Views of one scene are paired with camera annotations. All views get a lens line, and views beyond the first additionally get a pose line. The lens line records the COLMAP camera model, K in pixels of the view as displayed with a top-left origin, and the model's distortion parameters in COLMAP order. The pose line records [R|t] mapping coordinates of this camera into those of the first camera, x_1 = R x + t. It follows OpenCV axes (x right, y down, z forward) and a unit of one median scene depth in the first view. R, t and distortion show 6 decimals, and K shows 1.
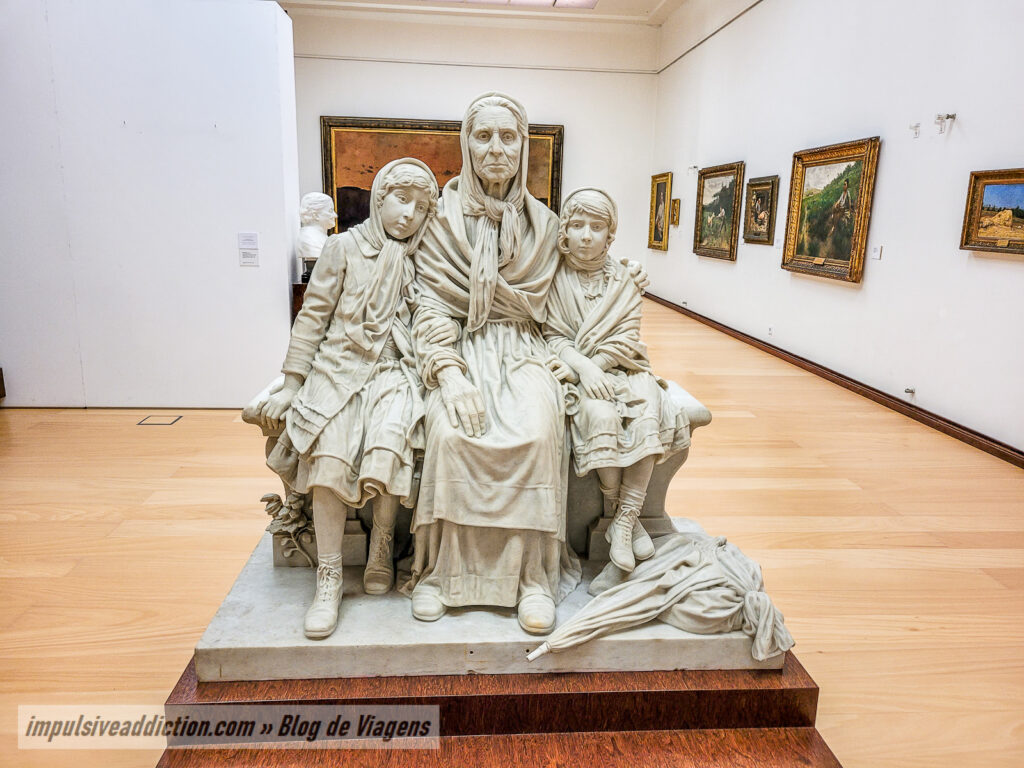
lens RADIAL K [[768.2, 0, 516.9], [0, 768.2, 386.5], [0, 0, 1]] dist [0.073441, -0.057665]
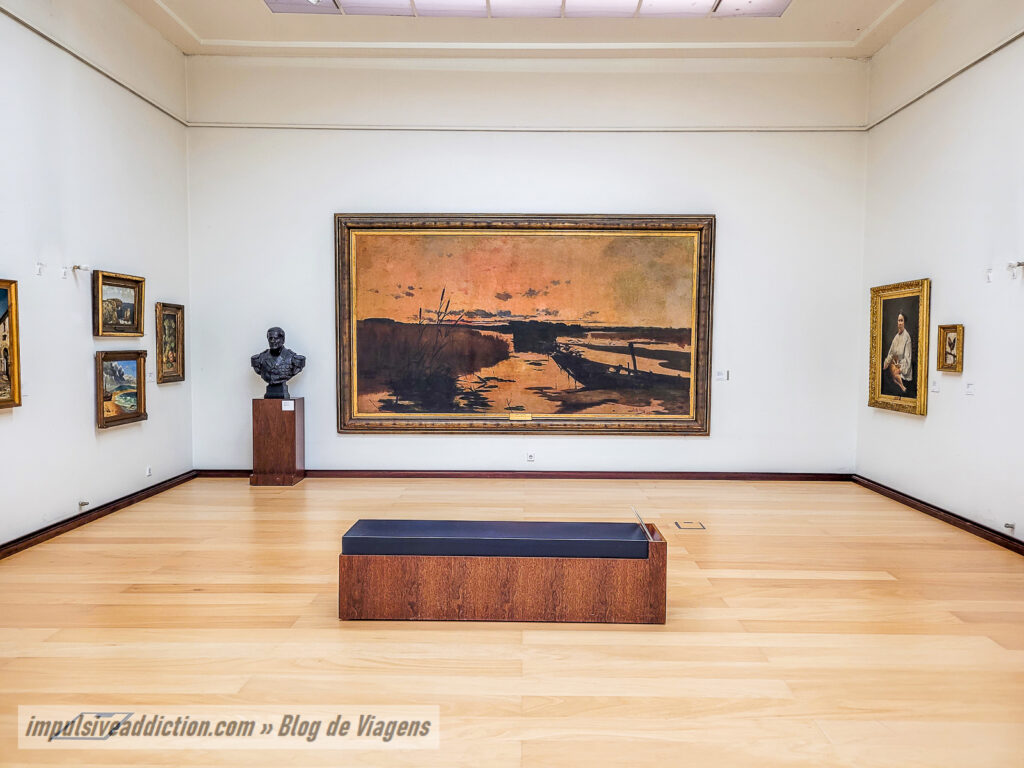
lens RADIAL K [[768.2, 0, 512.1], [0, 768.2, 379.8], [0, 0, 1]] dist [0.073441, -0.057665]
pose [[0.995859, -0.016044, -0.089480, -0.050155], [0.000290, 0.984858, -0.173360, -0.099099], [0.090907, 0.172617, 0.980785, 0.400448]]
